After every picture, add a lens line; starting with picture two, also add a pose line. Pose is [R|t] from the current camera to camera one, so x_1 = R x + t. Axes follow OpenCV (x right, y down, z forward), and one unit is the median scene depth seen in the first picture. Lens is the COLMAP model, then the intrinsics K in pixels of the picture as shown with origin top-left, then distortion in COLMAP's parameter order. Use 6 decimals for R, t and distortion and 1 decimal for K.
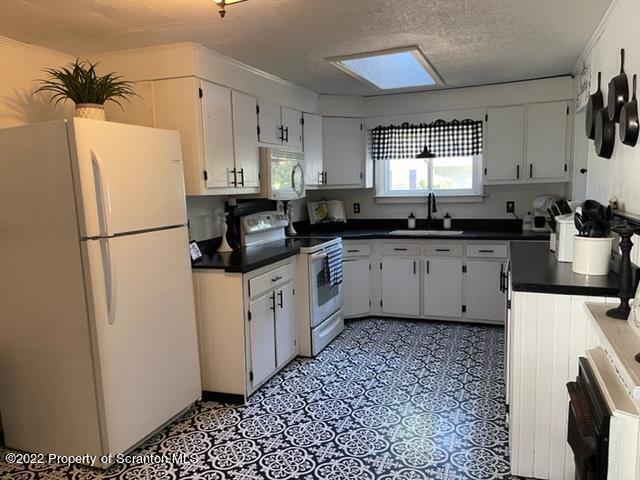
lens RADIAL K [[482.5, 0, 322.8], [0, 482.5, 241.0], [0, 0, 1]] dist [0.028520, -0.031240]
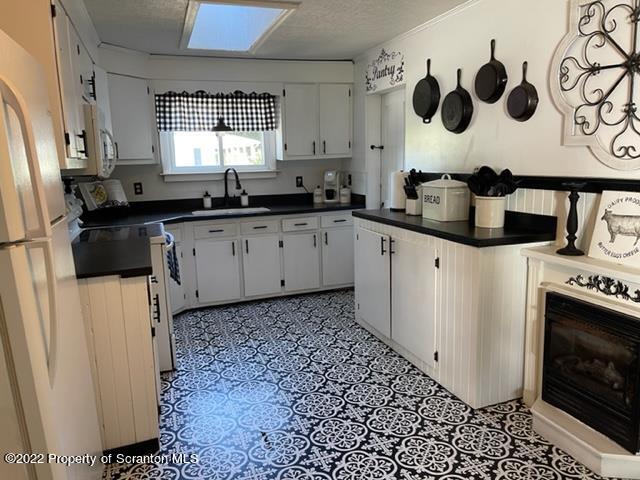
lens RADIAL K [[482.5, 0, 321.9], [0, 482.5, 241.8], [0, 0, 1]] dist [0.028520, -0.031240]
pose [[0.758473, -0.107478, 0.642781, -0.266161], [0.083223, 0.994206, 0.068038, -0.007485], [-0.646369, 0.001889, 0.763023, 0.166623]]
